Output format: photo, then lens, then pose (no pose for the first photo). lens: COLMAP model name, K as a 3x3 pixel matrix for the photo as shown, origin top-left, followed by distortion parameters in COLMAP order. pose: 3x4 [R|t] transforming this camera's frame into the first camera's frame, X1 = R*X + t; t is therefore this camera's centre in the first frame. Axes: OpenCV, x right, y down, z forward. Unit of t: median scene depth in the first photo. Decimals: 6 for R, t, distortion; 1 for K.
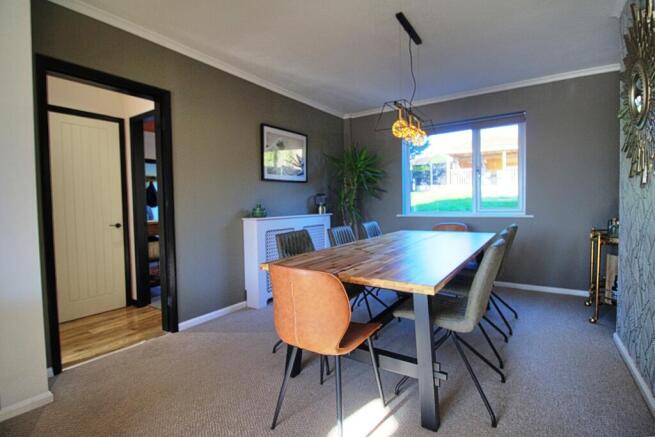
lens RADIAL K [[313.7, 0, 325.4], [0, 313.7, 218.4], [0, 0, 1]] dist [-0.004824, -0.002848]
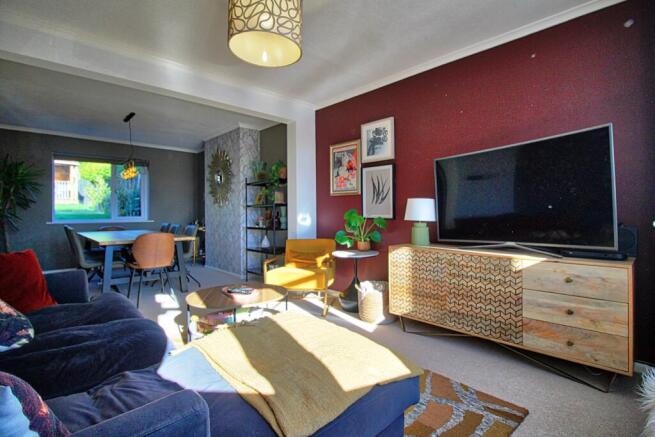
lens RADIAL K [[313.7, 0, 327.7], [0, 313.7, 214.9], [0, 0, 1]] dist [-0.004824, -0.002848]
pose [[0.219186, 0.011236, 0.975618, -0.723015], [0.046607, 0.998672, -0.021973, 0.036632], [-0.974569, 0.050287, 0.218371, -0.287399]]
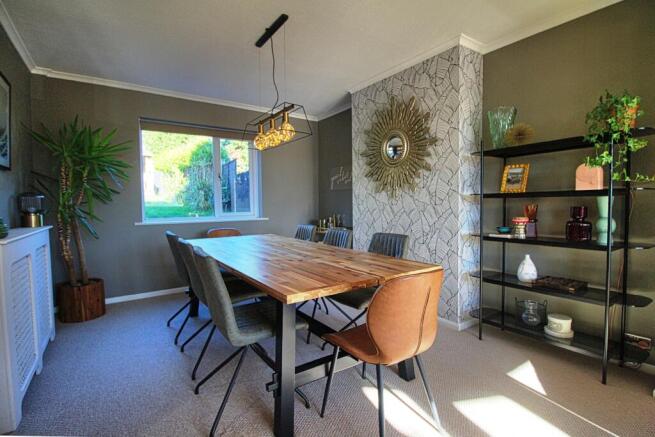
lens RADIAL K [[313.7, 0, 324.3], [0, 313.7, 216.9], [0, 0, 1]] dist [-0.004824, -0.002848]
pose [[0.375362, -0.028091, 0.926453, -0.344826], [0.049432, 0.998725, 0.010254, -0.012619], [-0.925559, 0.041947, 0.376272, 0.284564]]
